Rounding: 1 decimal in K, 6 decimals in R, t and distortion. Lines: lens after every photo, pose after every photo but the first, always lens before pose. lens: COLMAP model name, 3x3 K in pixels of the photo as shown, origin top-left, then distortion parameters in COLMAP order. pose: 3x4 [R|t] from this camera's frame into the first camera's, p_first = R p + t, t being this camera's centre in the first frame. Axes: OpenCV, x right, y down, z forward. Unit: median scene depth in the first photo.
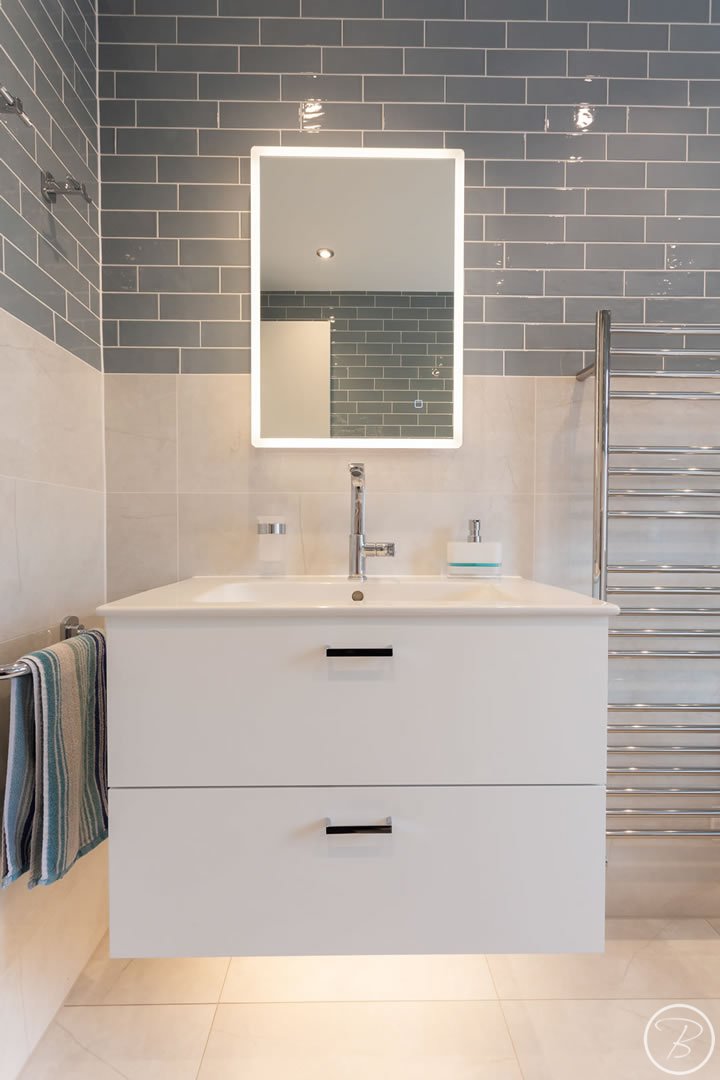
lens RADIAL K [[515.2, 0, 369.8], [0, 515.2, 534.1], [0, 0, 1]] dist [-0.008884, 0.006797]
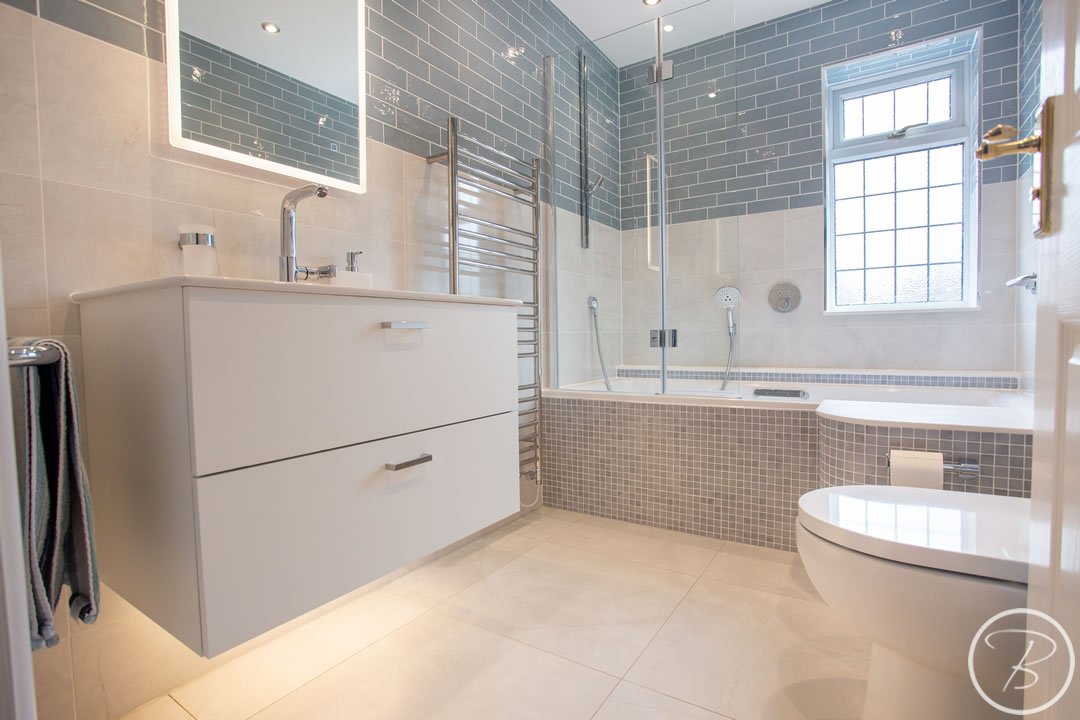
lens RADIAL K [[515.2, 0, 543.6], [0, 515.2, 346.1], [0, 0, 1]] dist [-0.008884, 0.006797]
pose [[0.550459, -0.033060, 0.834207, -0.579061], [0.027976, 0.999385, 0.021146, 0.164157], [-0.834393, 0.011697, 0.551046, 0.010420]]
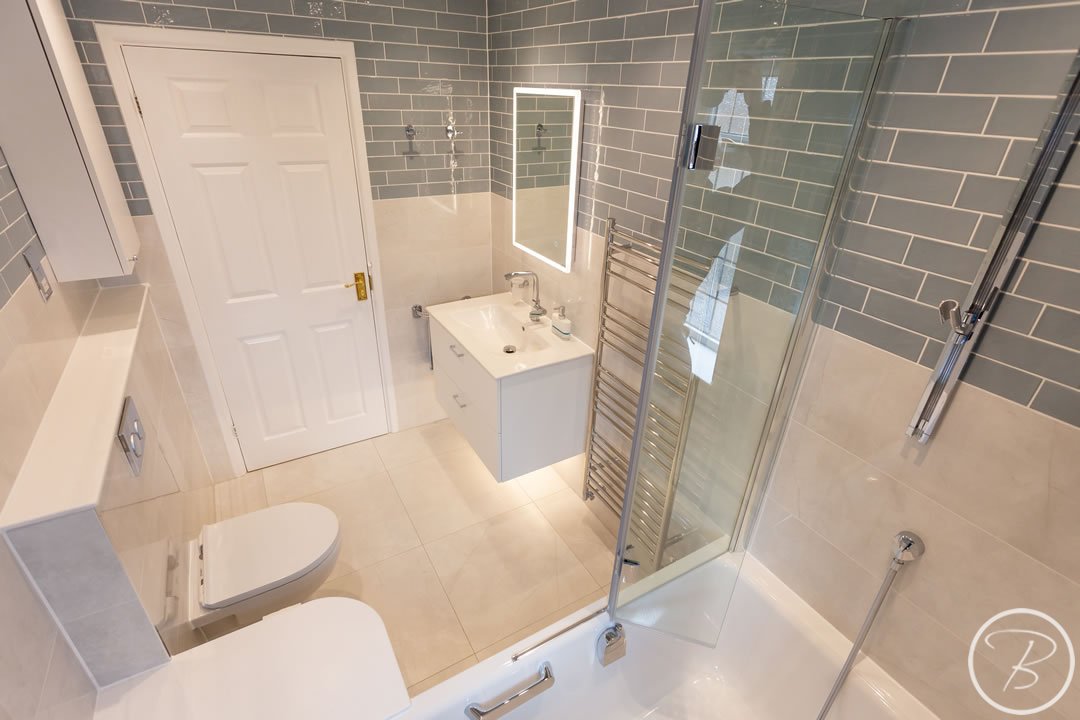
lens RADIAL K [[515.2, 0, 532.9], [0, 515.2, 352.5], [0, 0, 1]] dist [-0.008884, 0.006797]
pose [[0.493744, 0.407027, -0.768470, 1.559290], [-0.031968, 0.891596, 0.451702, -0.709766], [0.869020, -0.198459, 0.453232, 0.023083]]
